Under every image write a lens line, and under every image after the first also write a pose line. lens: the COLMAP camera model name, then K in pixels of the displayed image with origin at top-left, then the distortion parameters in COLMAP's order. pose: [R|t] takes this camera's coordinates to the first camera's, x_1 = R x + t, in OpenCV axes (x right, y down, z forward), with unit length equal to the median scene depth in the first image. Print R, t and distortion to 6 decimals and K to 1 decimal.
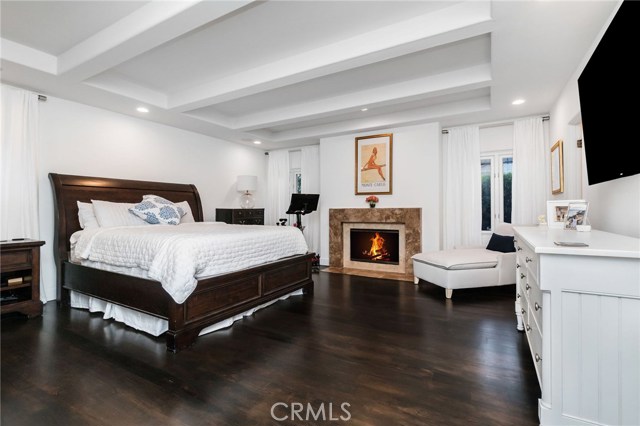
lens RADIAL K [[295.4, 0, 321.8], [0, 295.4, 209.8], [0, 0, 1]] dist [0.004220, 0.001219]
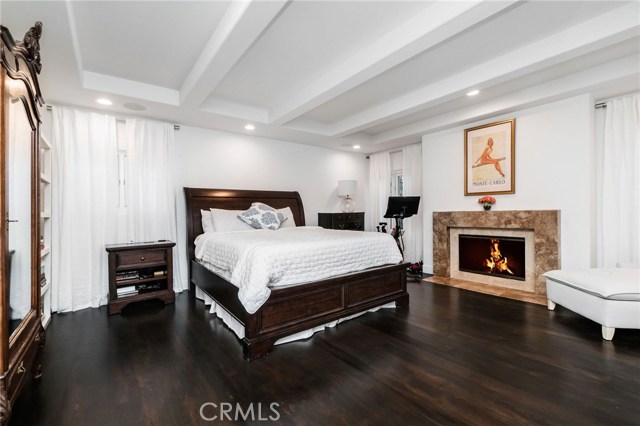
lens RADIAL K [[277.8, 0, 319.5], [0, 277.8, 216.7], [0, 0, 1]] dist [-0.000602, 0.001200]
pose [[0.923557, -0.006033, -0.383414, 0.045216], [0.012595, 0.999814, 0.014607, -0.009169], [0.383254, -0.018320, 0.923461, 0.116378]]
